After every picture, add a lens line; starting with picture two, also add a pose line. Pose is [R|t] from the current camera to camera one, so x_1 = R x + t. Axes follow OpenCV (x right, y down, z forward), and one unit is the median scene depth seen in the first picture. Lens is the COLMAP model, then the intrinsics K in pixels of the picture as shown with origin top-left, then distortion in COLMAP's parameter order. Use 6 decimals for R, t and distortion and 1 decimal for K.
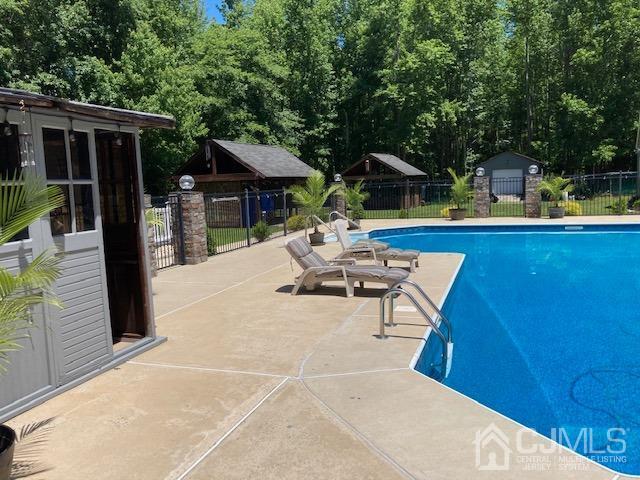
lens RADIAL K [[527.3, 0, 311.0], [0, 527.3, 239.2], [0, 0, 1]] dist [0.041315, -0.059949]
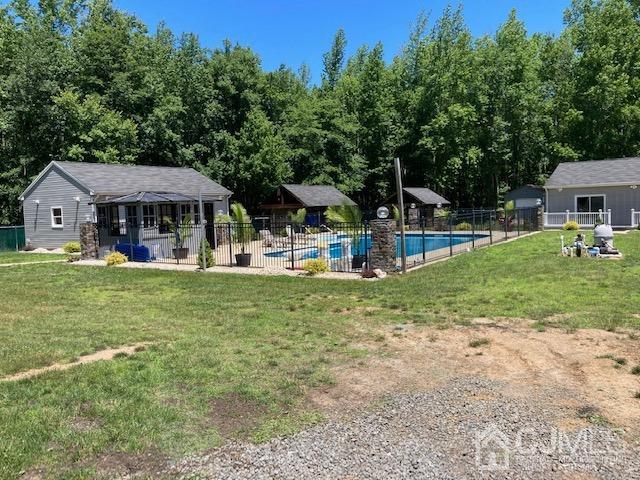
lens RADIAL K [[524.7, 0, 320.0], [0, 524.7, 240.0], [0, 0, 1]] dist [0.105398, -0.146520]
pose [[0.972806, 0.026593, -0.230091, 0.205086], [-0.034632, 0.998920, -0.030970, 0.028072], [0.229019, 0.038096, 0.972676, -0.399111]]
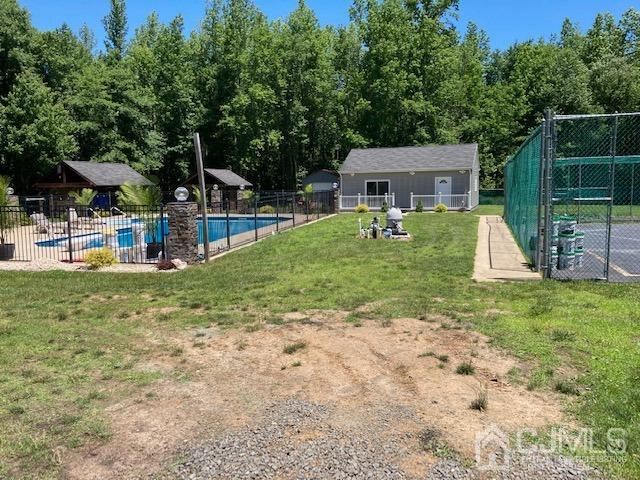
lens RADIAL K [[529.5, 0, 320.0], [0, 529.5, 240.0], [0, 0, 1]] dist [0.008065, -0.005852]
pose [[0.990605, 0.011356, 0.136282, 0.203385], [-0.010735, 0.999928, -0.005285, 0.025549], [-0.136332, 0.003772, 0.990656, -0.371261]]
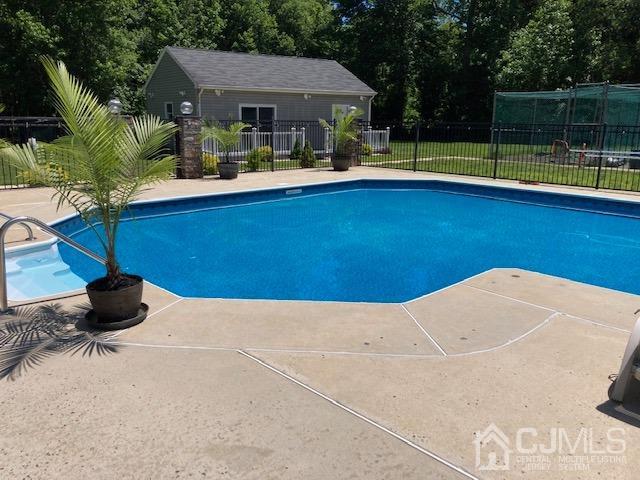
lens RADIAL K [[517.4, 0, 320.0], [0, 517.4, 240.0], [0, 0, 1]] dist [-0.000506, -0.002865]
pose [[0.444773, -0.162015, 0.880868, -0.055210], [0.064599, 0.986744, 0.148871, -0.023551], [-0.893311, -0.009311, 0.449343, 0.249353]]
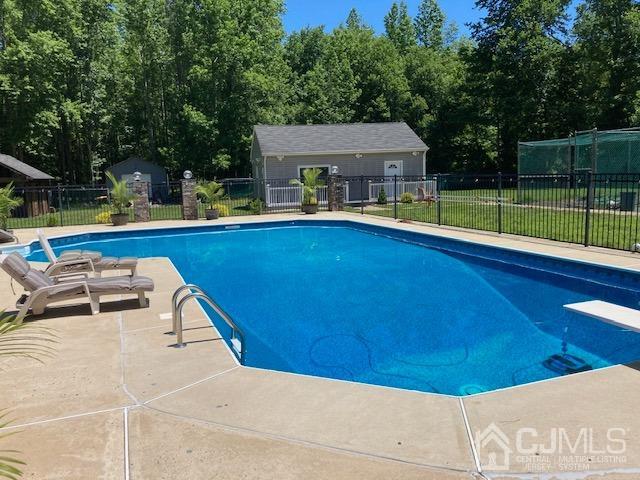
lens RADIAL K [[529.5, 0, 320.0], [0, 529.5, 240.0], [0, 0, 1]] dist [0.008065, -0.005852]
pose [[0.755400, -0.068371, 0.651687, -0.037235], [0.073784, 0.997092, 0.019083, -0.000708], [-0.651096, 0.033669, 0.758248, 0.012930]]
